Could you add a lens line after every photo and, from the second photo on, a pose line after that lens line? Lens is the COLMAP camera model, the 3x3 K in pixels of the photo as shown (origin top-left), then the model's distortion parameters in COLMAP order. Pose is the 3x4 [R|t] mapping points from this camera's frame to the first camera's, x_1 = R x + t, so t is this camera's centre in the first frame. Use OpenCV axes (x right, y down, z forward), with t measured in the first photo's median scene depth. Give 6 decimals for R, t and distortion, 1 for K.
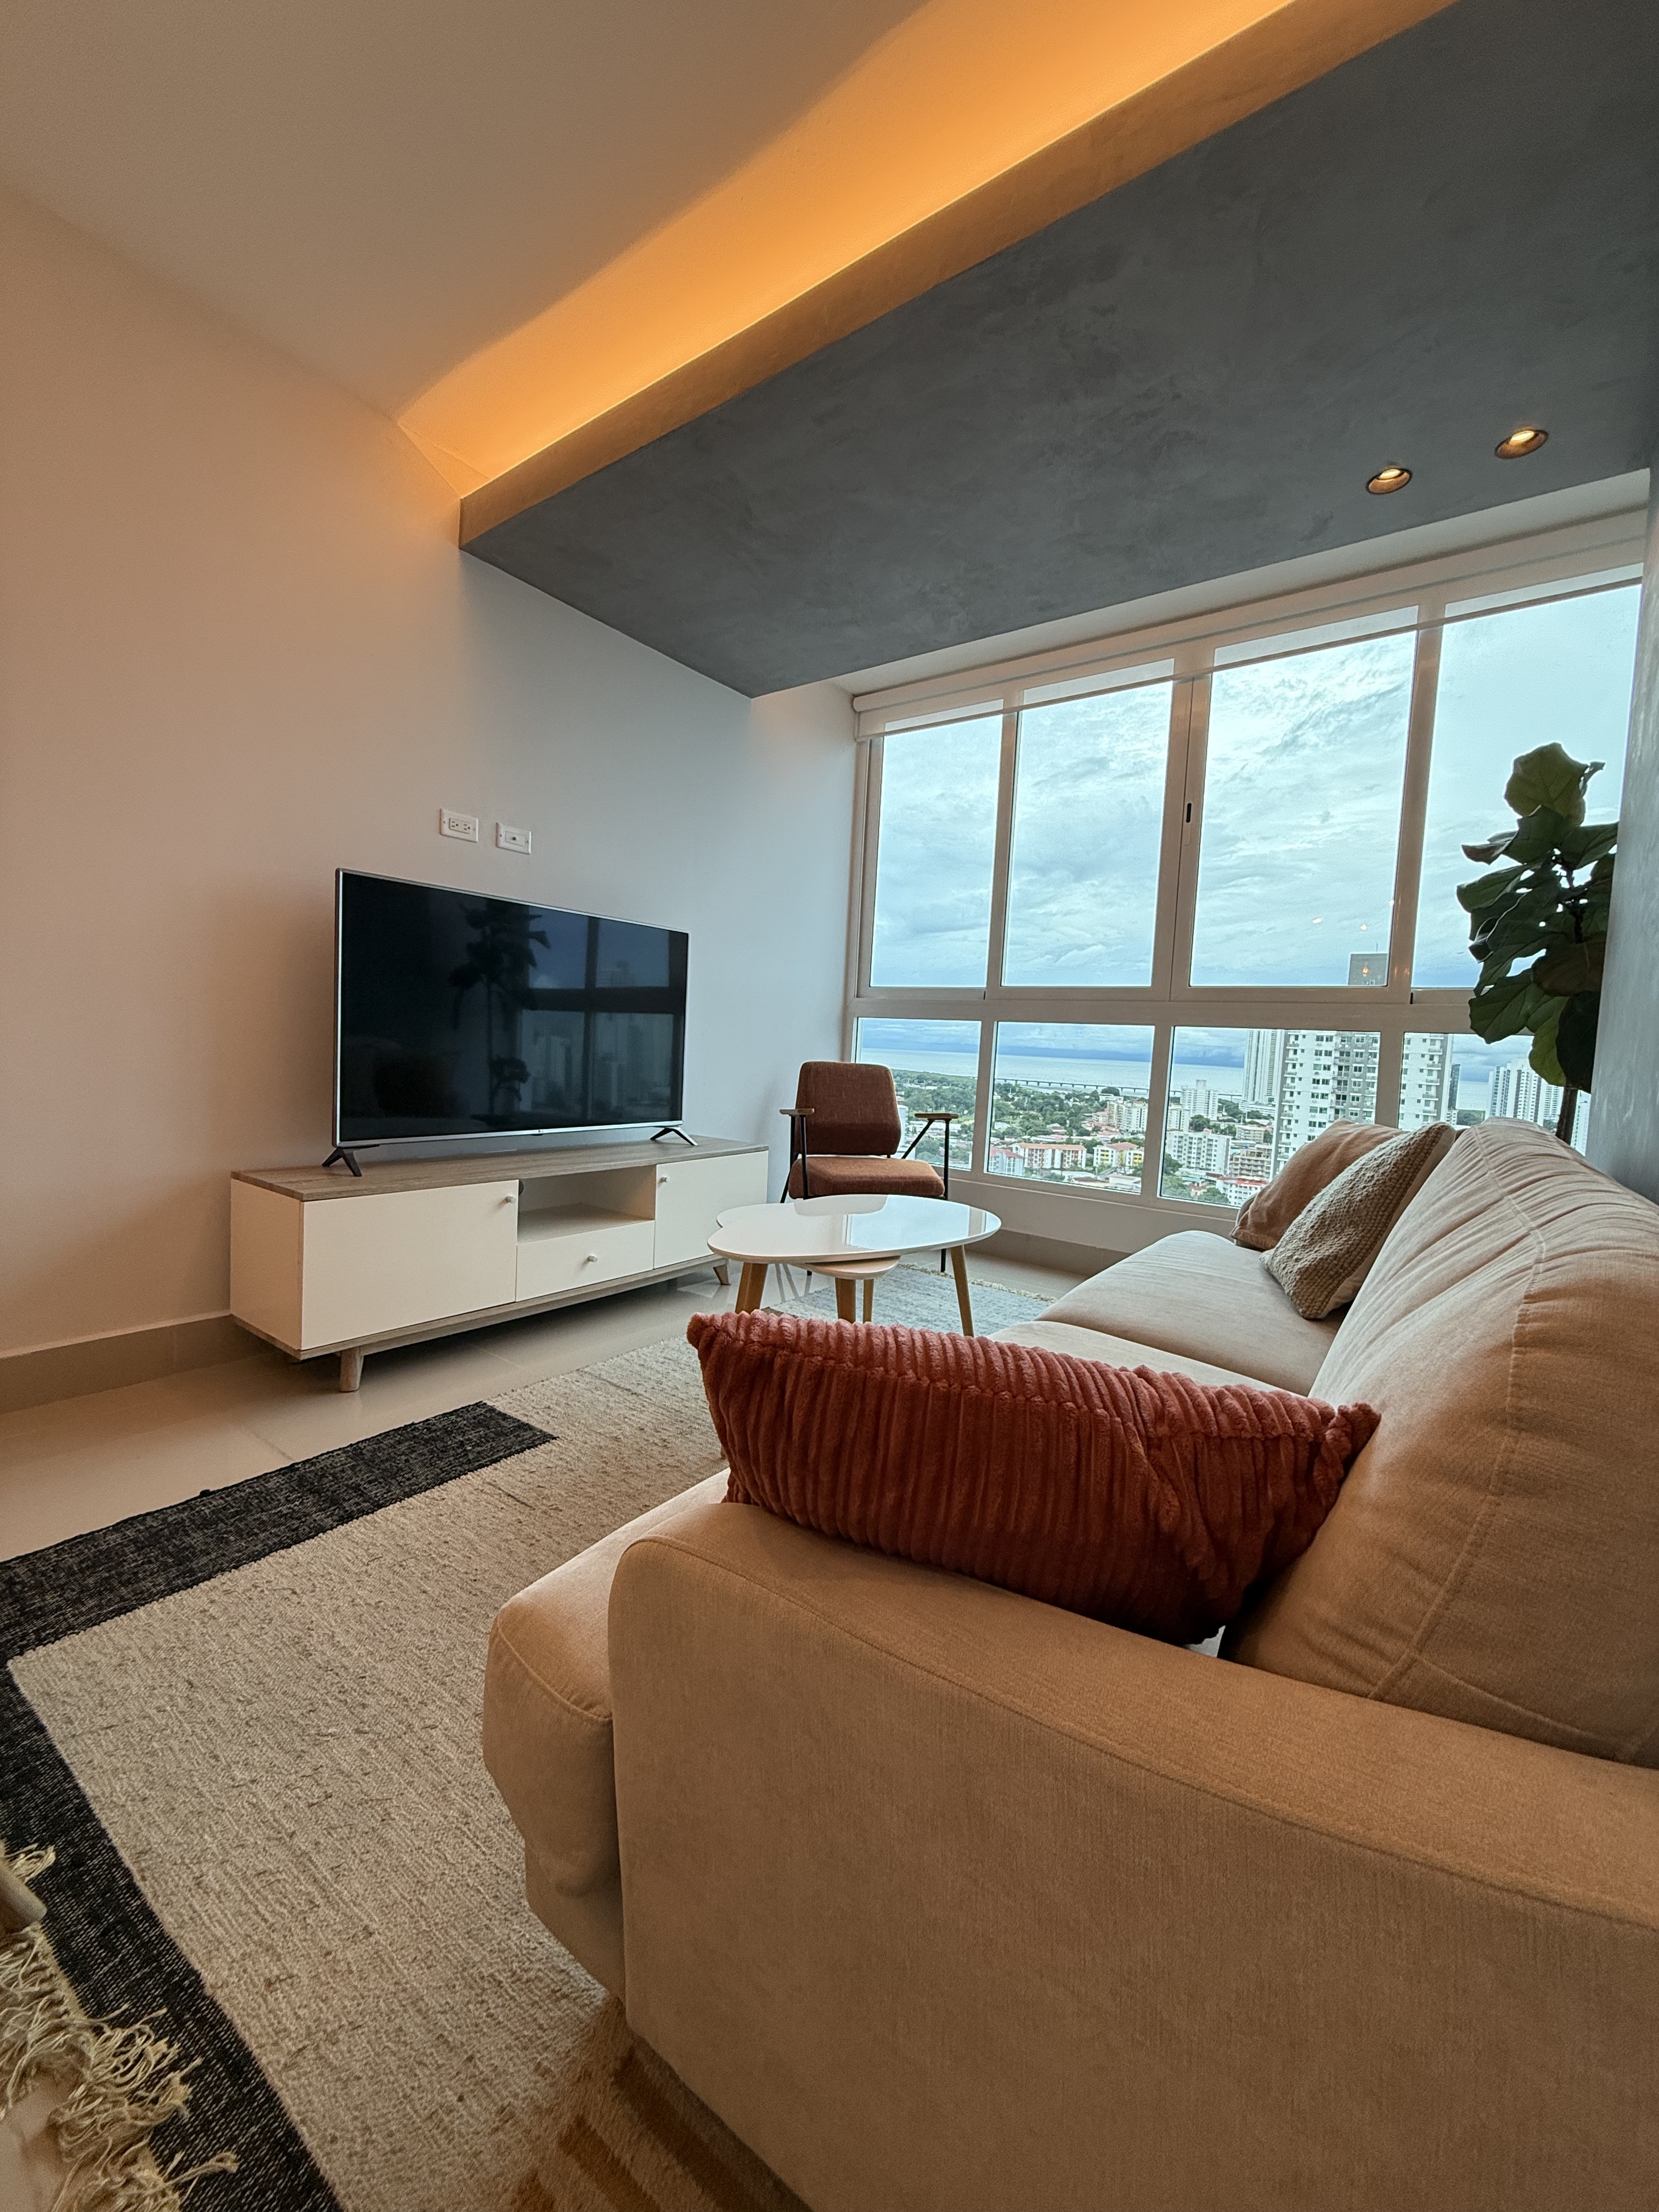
lens RADIAL K [[884.3, 0, 837.8], [0, 884.3, 1094.3], [0, 0, 1]] dist [-0.003502, 0.000051]
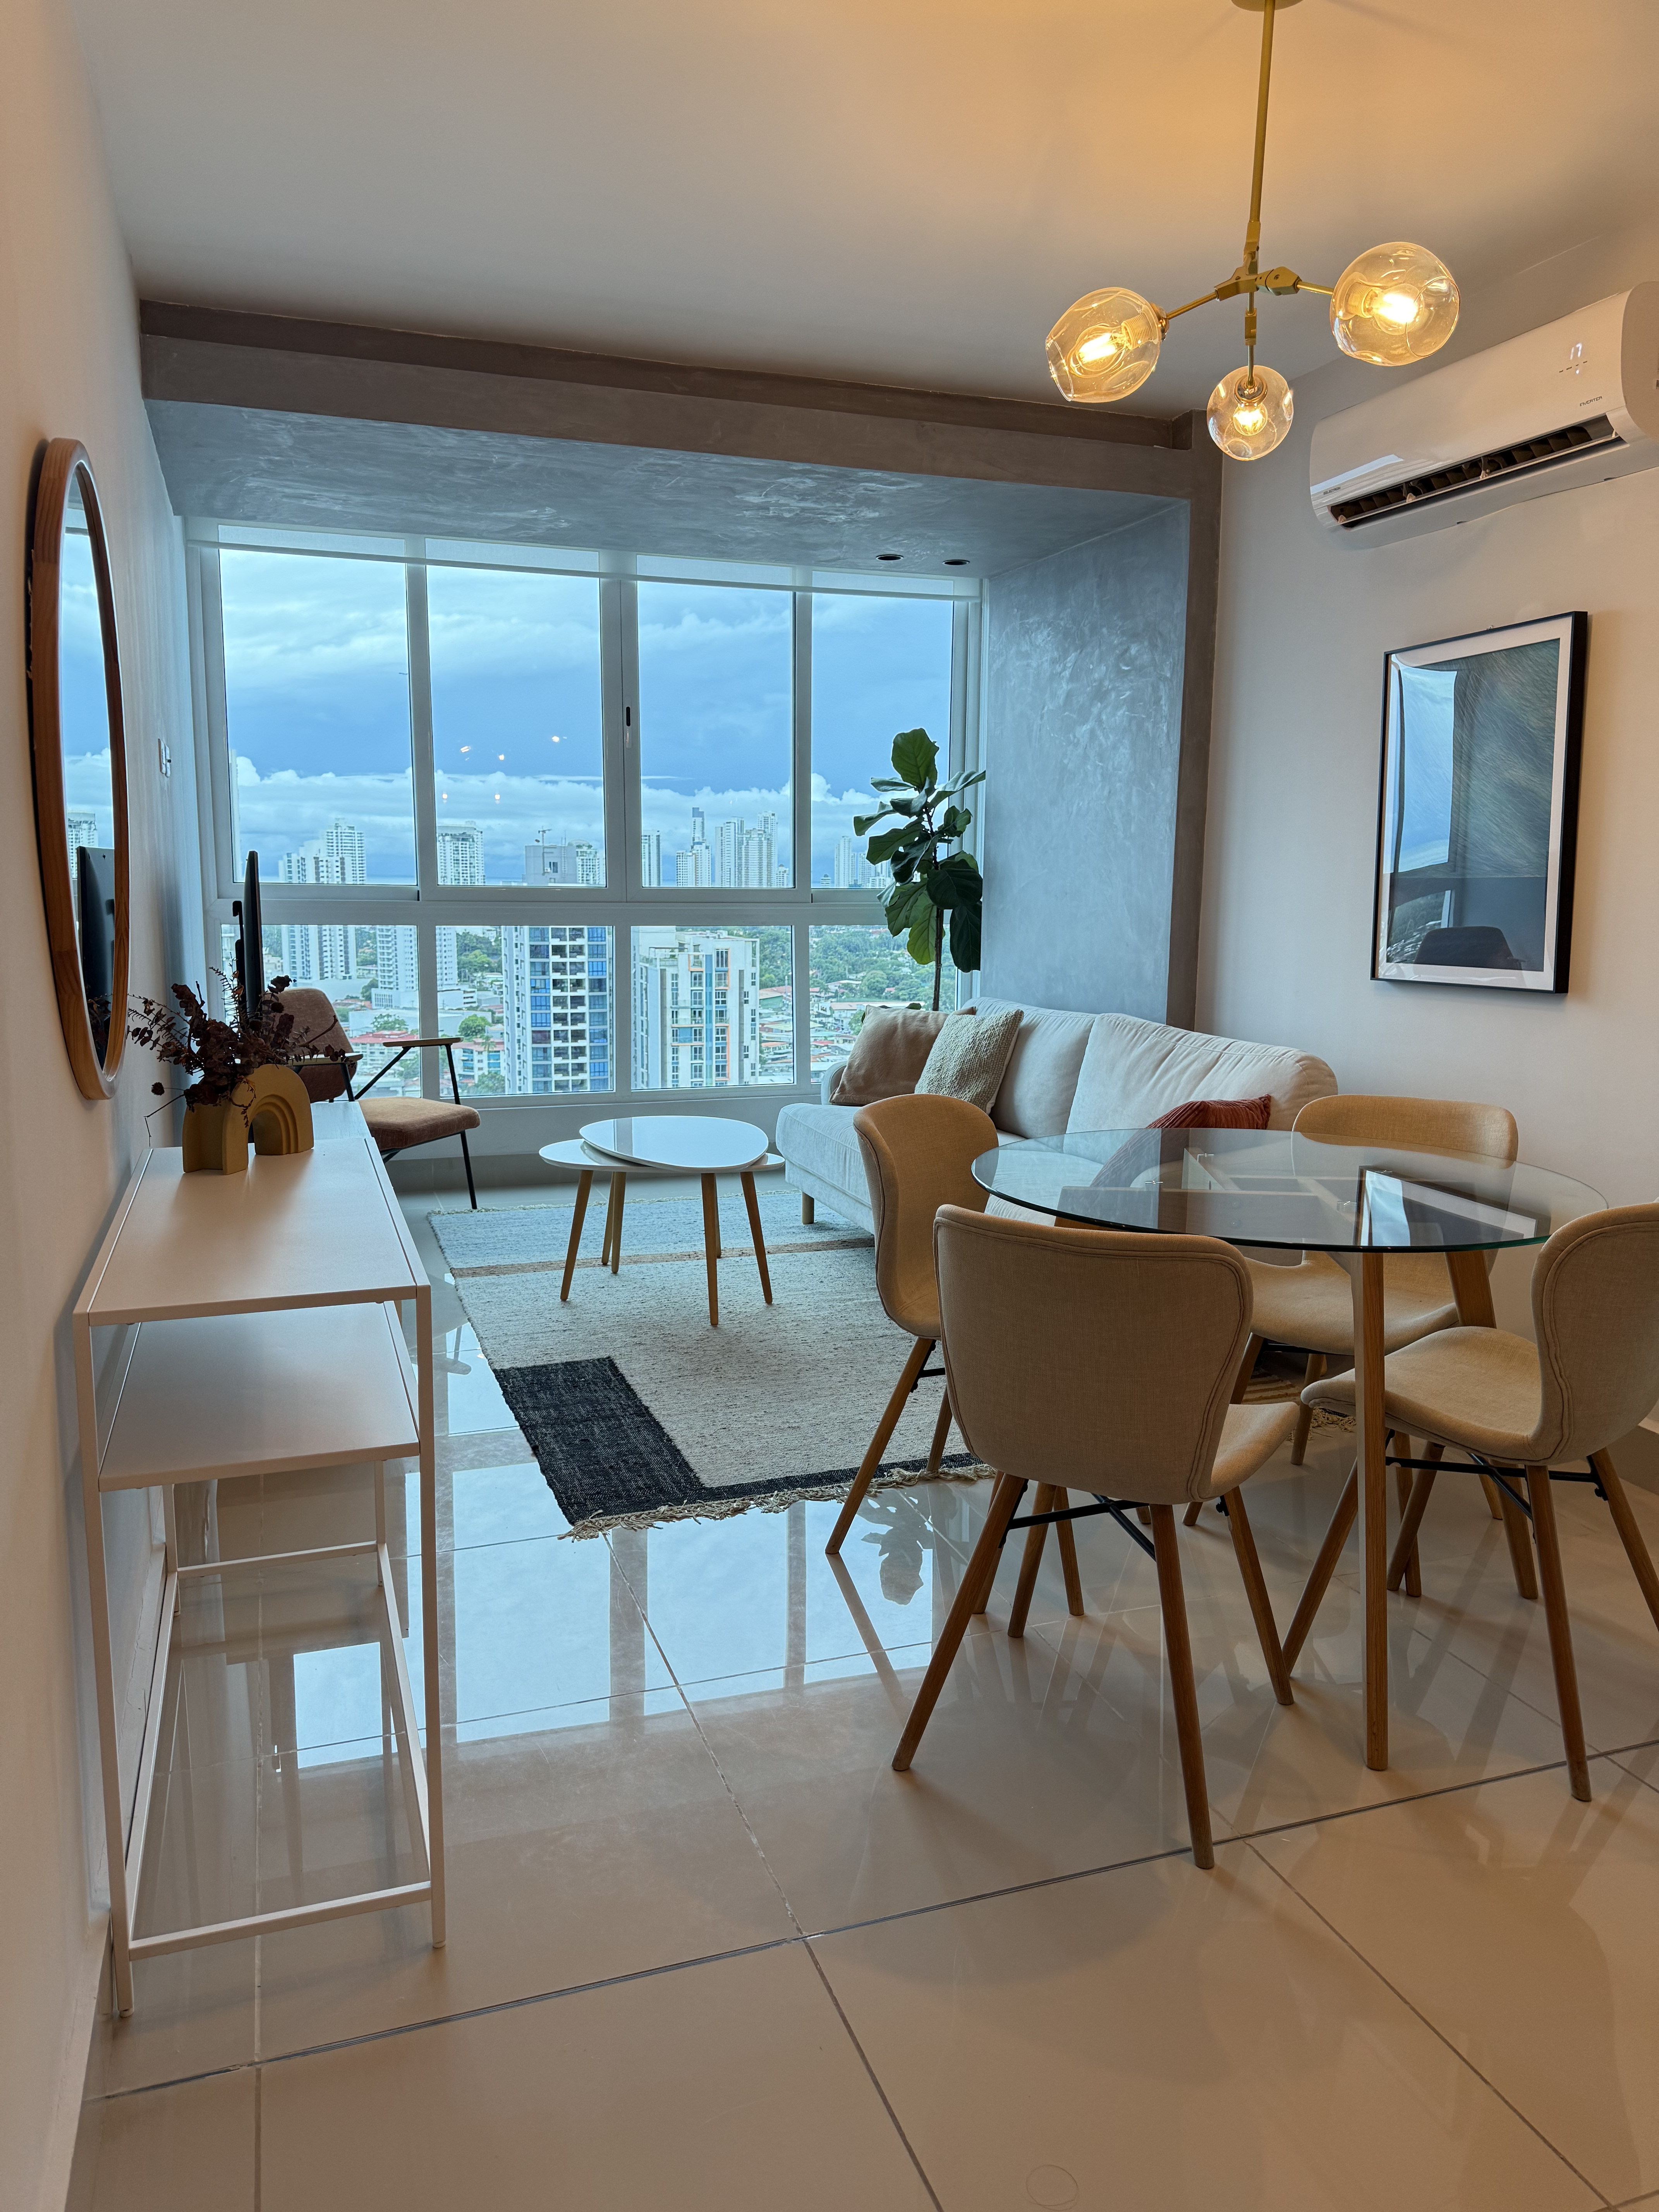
lens RADIAL K [[1565.5, 0, 826.7], [0, 1565.5, 1116.3], [0, 0, 1]] dist [0.010341, 0.002144]
pose [[0.559300, -0.176869, 0.809877, -1.173117], [0.067622, 0.983452, 0.168077, -0.172037], [-0.826203, -0.039240, 0.562005, -0.269696]]
